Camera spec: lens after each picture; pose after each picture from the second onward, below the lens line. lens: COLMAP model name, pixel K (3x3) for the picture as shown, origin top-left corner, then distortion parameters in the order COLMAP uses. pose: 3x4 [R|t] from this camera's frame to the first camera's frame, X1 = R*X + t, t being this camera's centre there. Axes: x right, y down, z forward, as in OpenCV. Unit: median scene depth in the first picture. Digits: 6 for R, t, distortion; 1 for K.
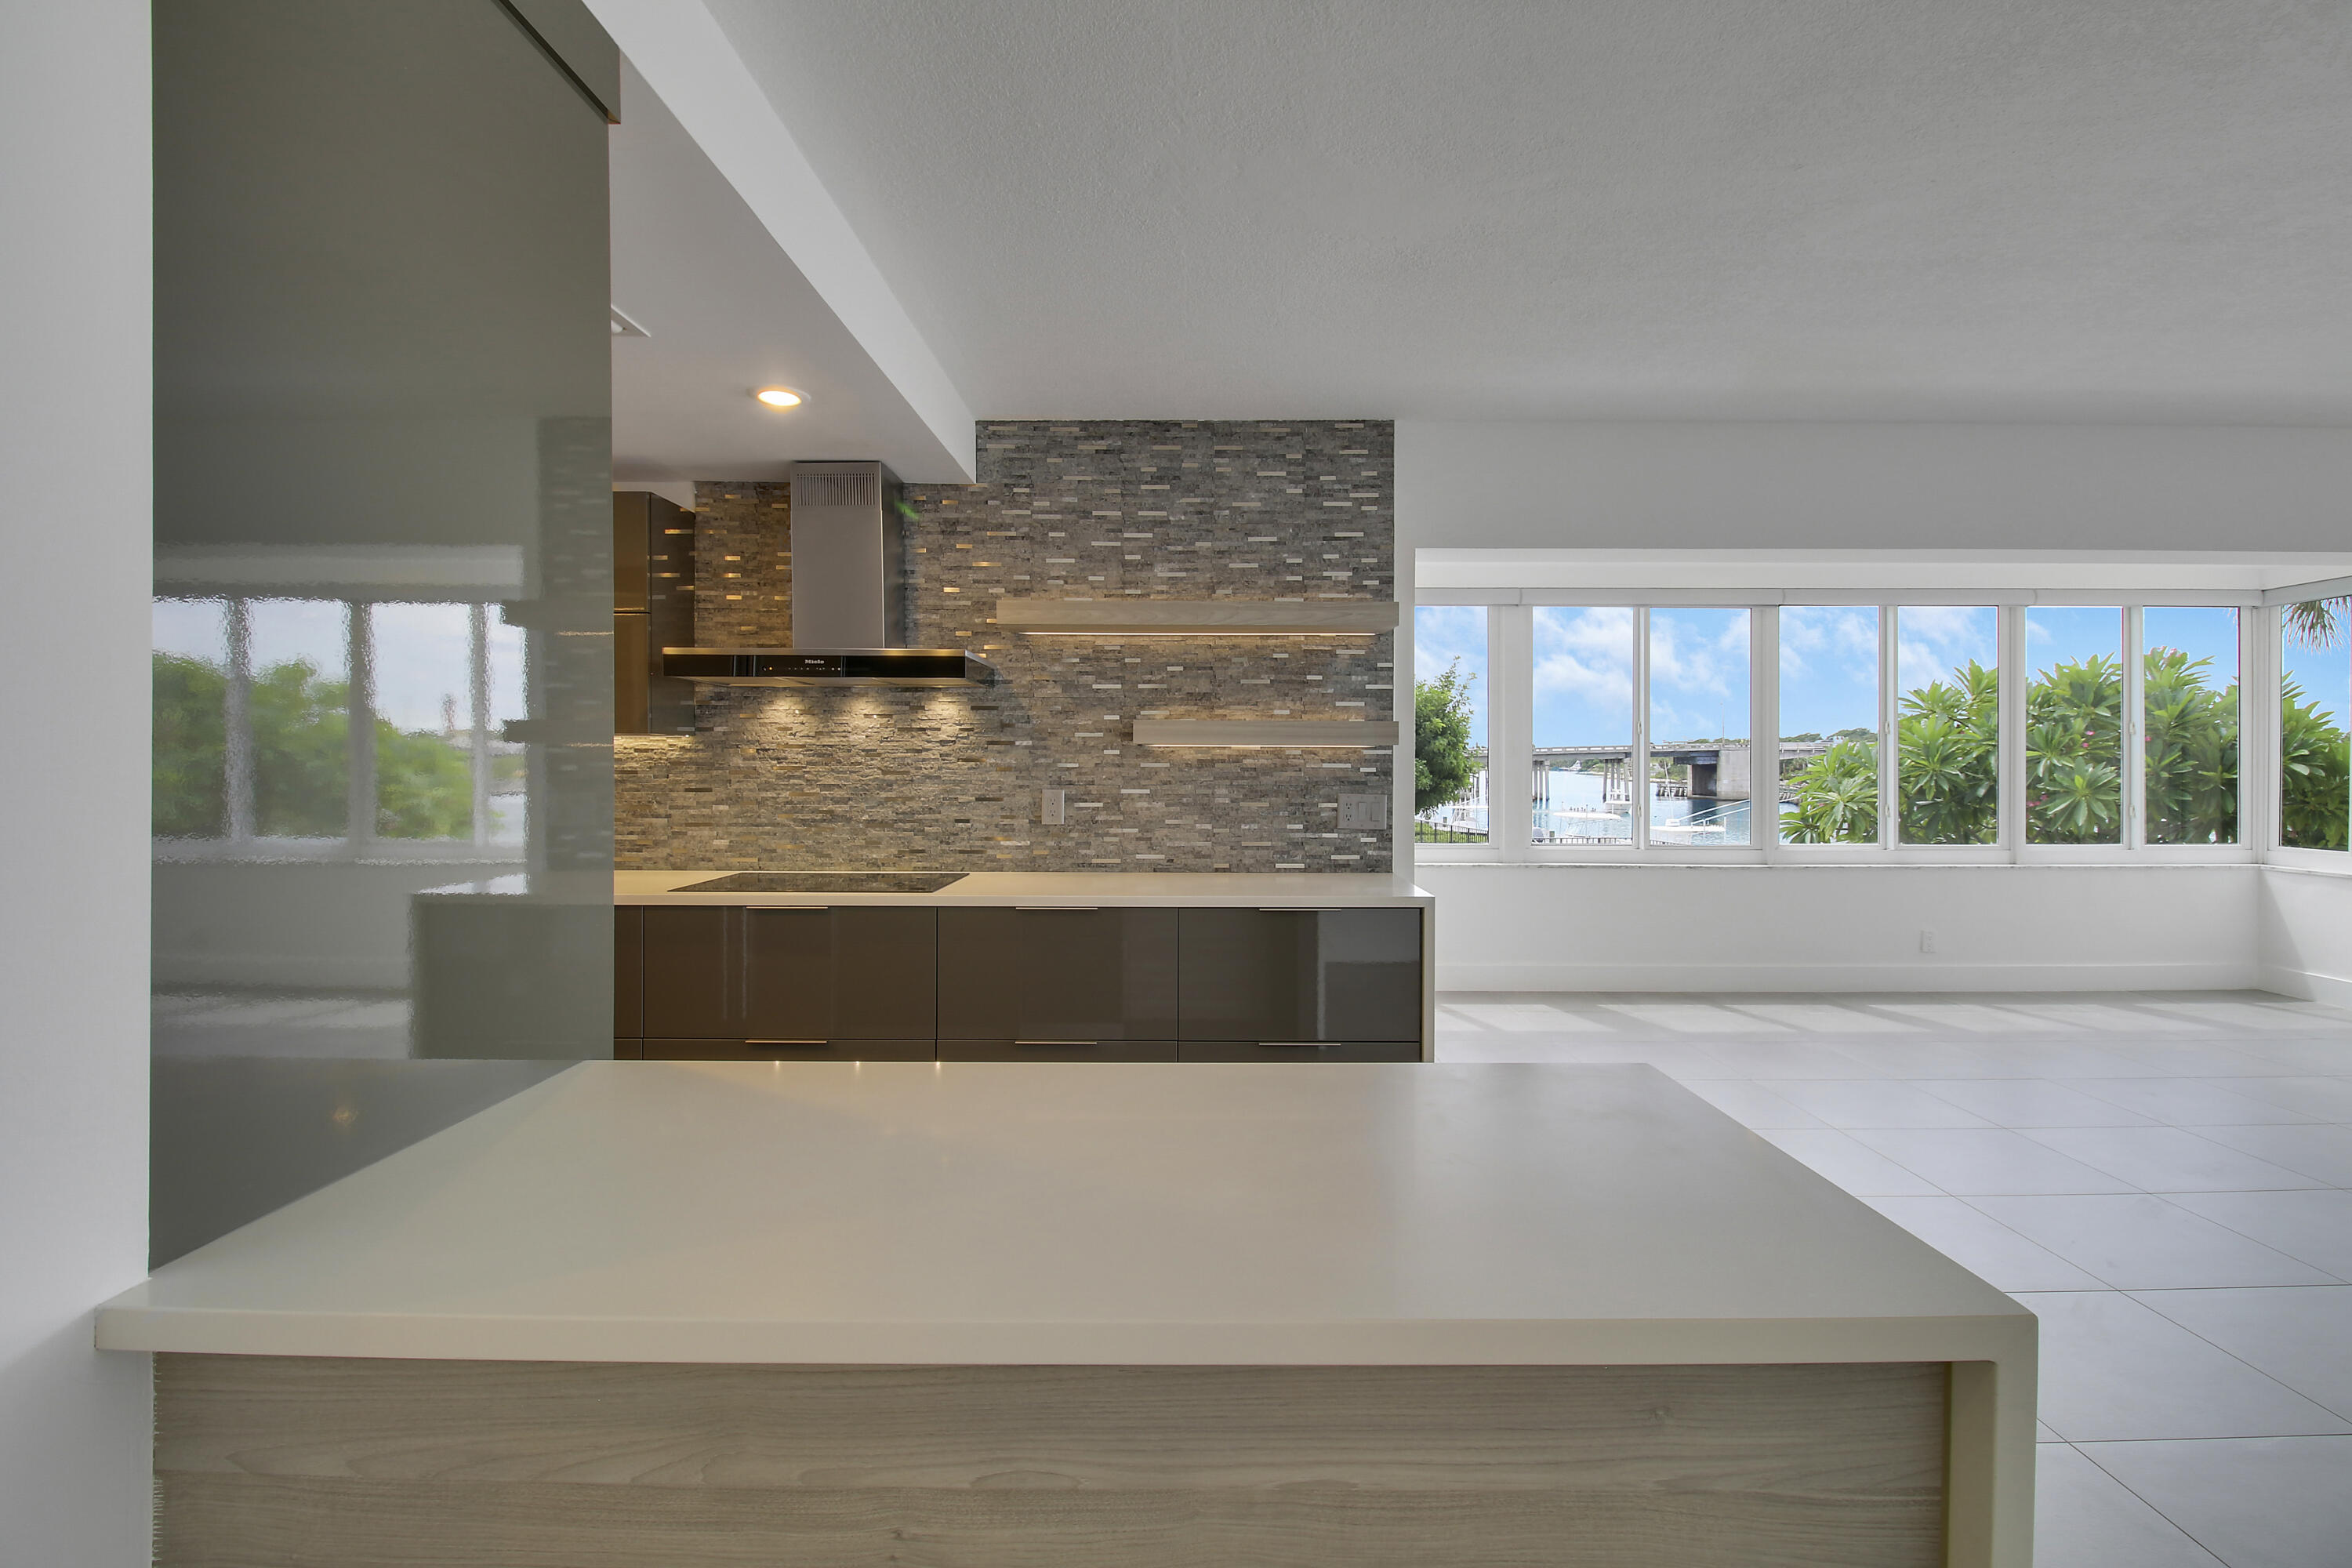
lens RADIAL K [[1092.3, 0, 1188.2], [0, 1092.3, 760.2], [0, 0, 1]] dist [0.002692, -0.014949]
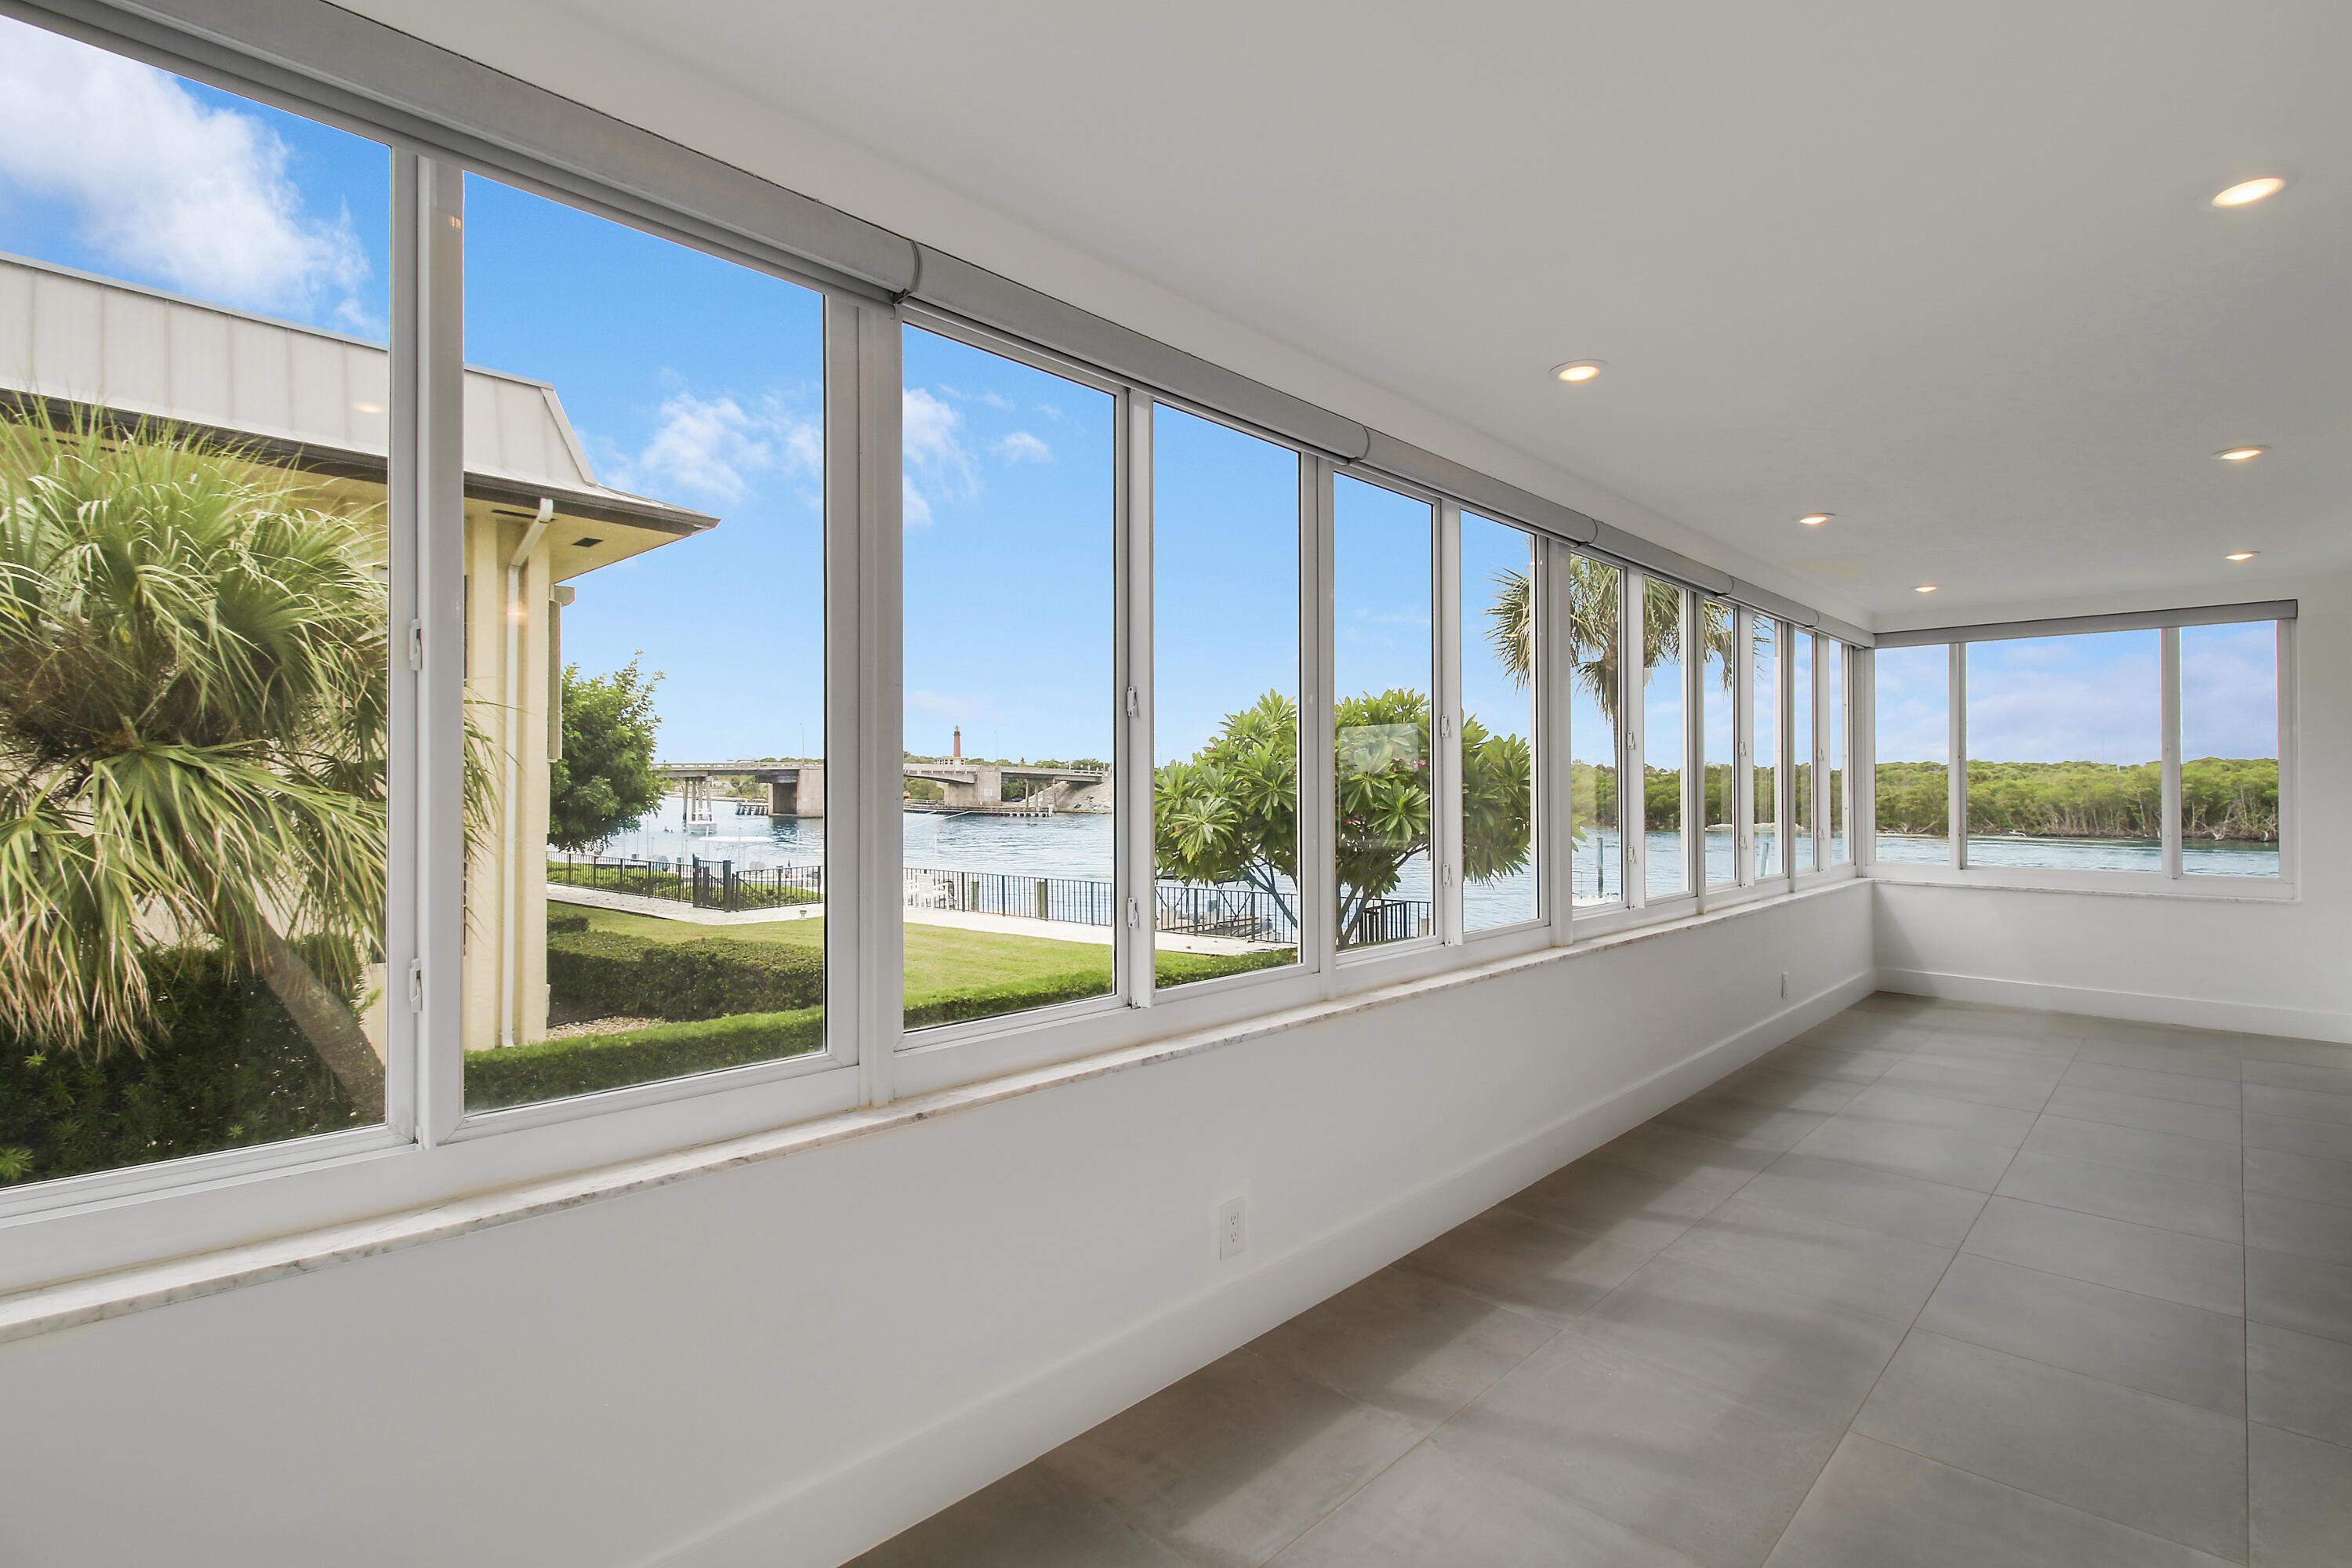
lens RADIAL K [[1100.8, 0, 1176.0], [0, 1100.8, 784.0], [0, 0, 1]] dist [0.004017, -0.013306]
pose [[0.690822, 0.000681, 0.723025, -0.552649], [-0.004393, 0.999985, 0.003255, -0.003110], [-0.723012, -0.005425, 0.690815, 1.208905]]
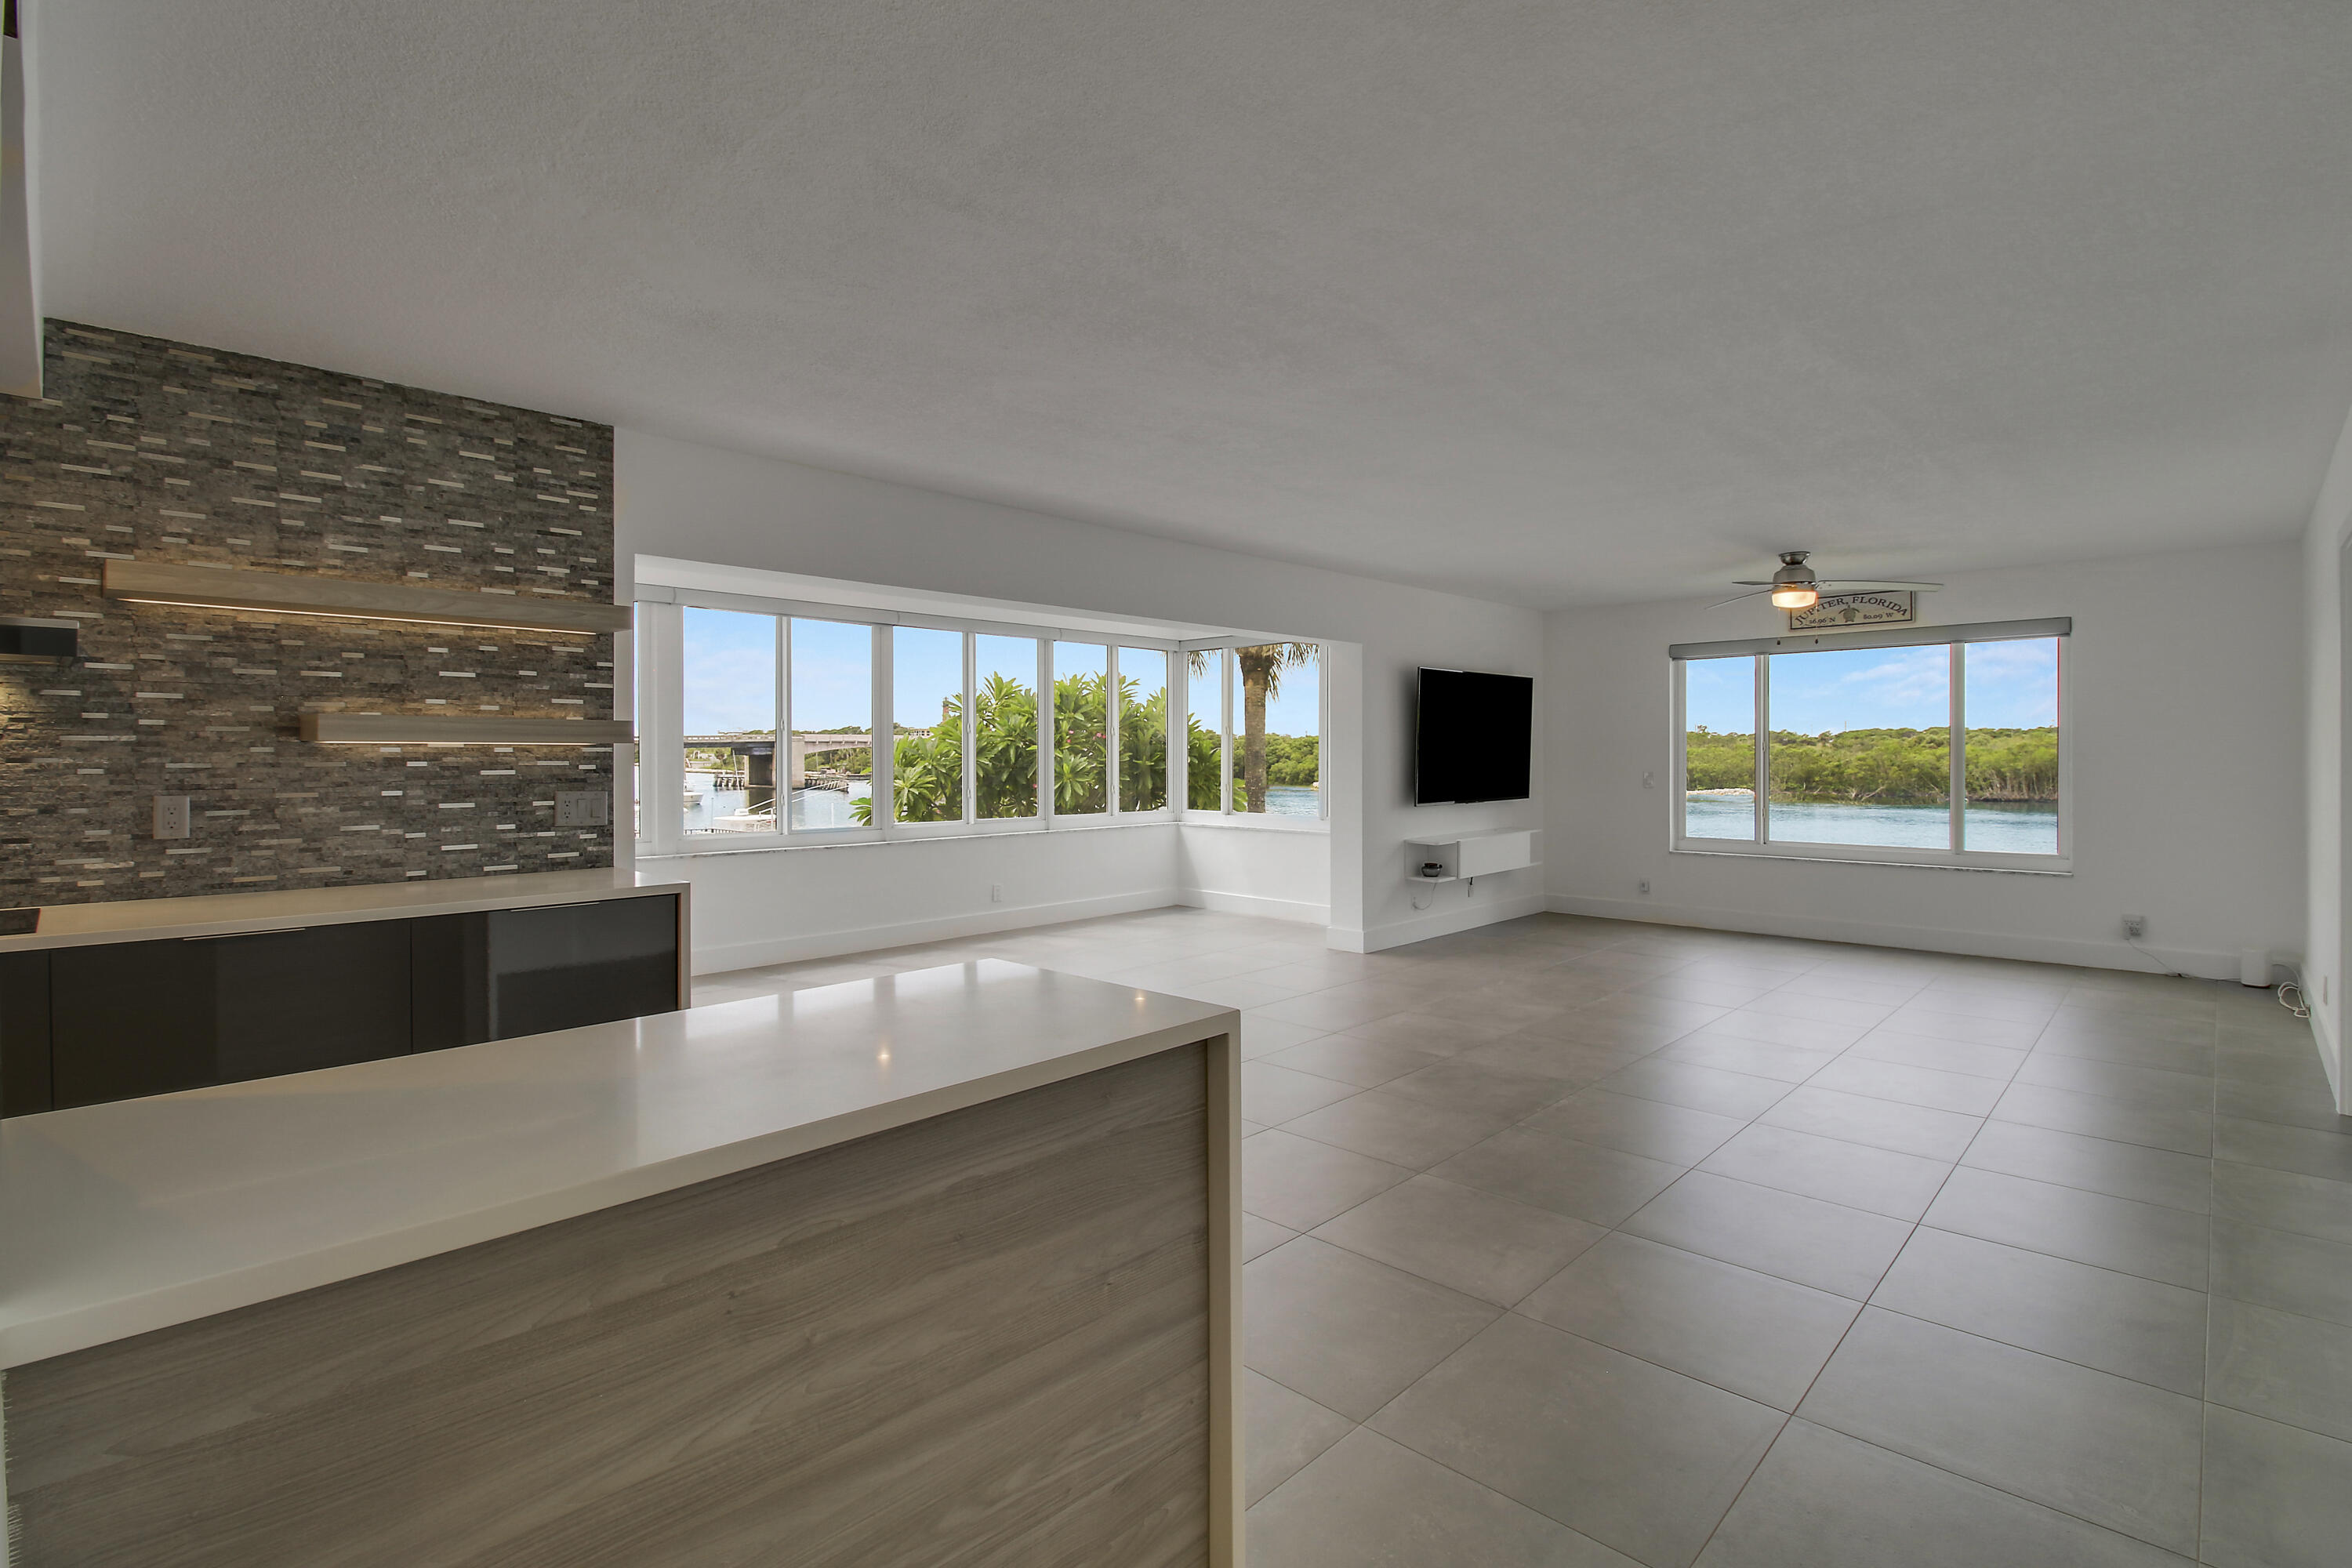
lens RADIAL K [[1092.3, 0, 1188.2], [0, 1092.3, 760.2], [0, 0, 1]] dist [0.002692, -0.014949]
pose [[0.683804, -0.006820, 0.729634, -0.192720], [0.000481, 0.999960, 0.008895, -0.006328], [-0.729665, -0.005731, 0.683780, -0.097655]]
